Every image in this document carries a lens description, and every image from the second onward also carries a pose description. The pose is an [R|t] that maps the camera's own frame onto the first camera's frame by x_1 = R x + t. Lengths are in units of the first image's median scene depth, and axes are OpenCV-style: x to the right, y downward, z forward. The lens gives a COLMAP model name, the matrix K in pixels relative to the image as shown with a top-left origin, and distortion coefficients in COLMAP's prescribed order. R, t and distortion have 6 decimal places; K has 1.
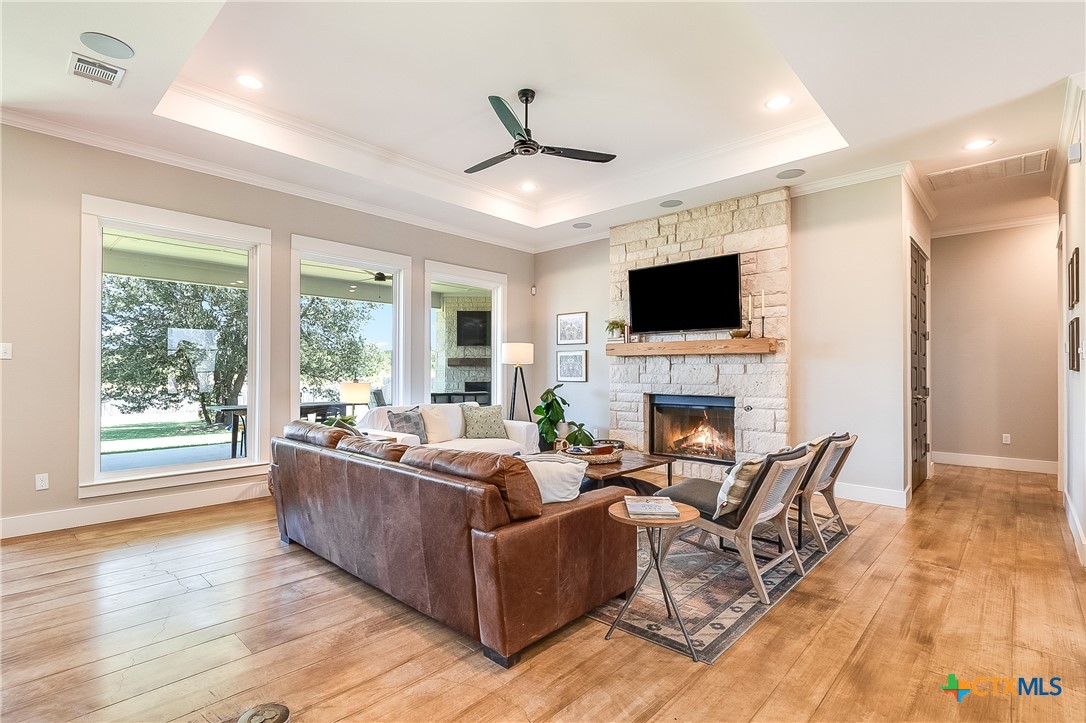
lens RADIAL K [[512.2, 0, 540.2], [0, 512.2, 367.0], [0, 0, 1]] dist [0.000126, -0.003627]
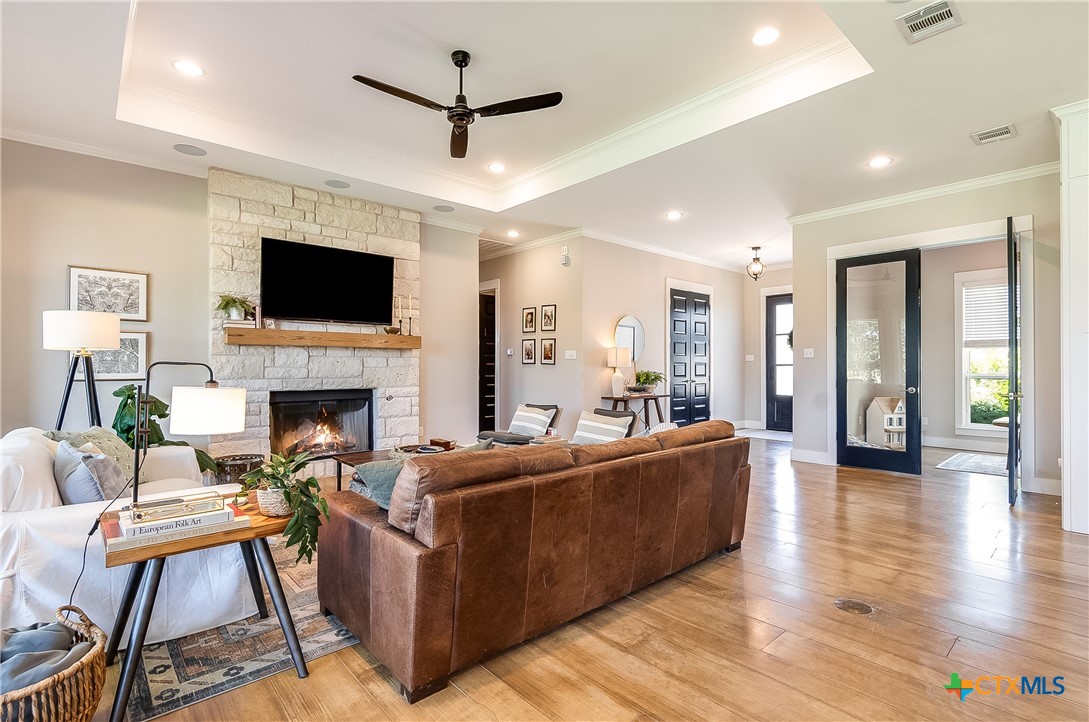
lens RADIAL K [[513.6, 0, 545.7], [0, 513.6, 361.9], [0, 0, 1]] dist [0.000126, -0.003627]
pose [[0.093328, 0.005799, 0.995618, -0.619877], [-0.011417, 0.999924, -0.004753, 0.003974], [-0.995570, -0.010923, 0.093387, 0.518767]]
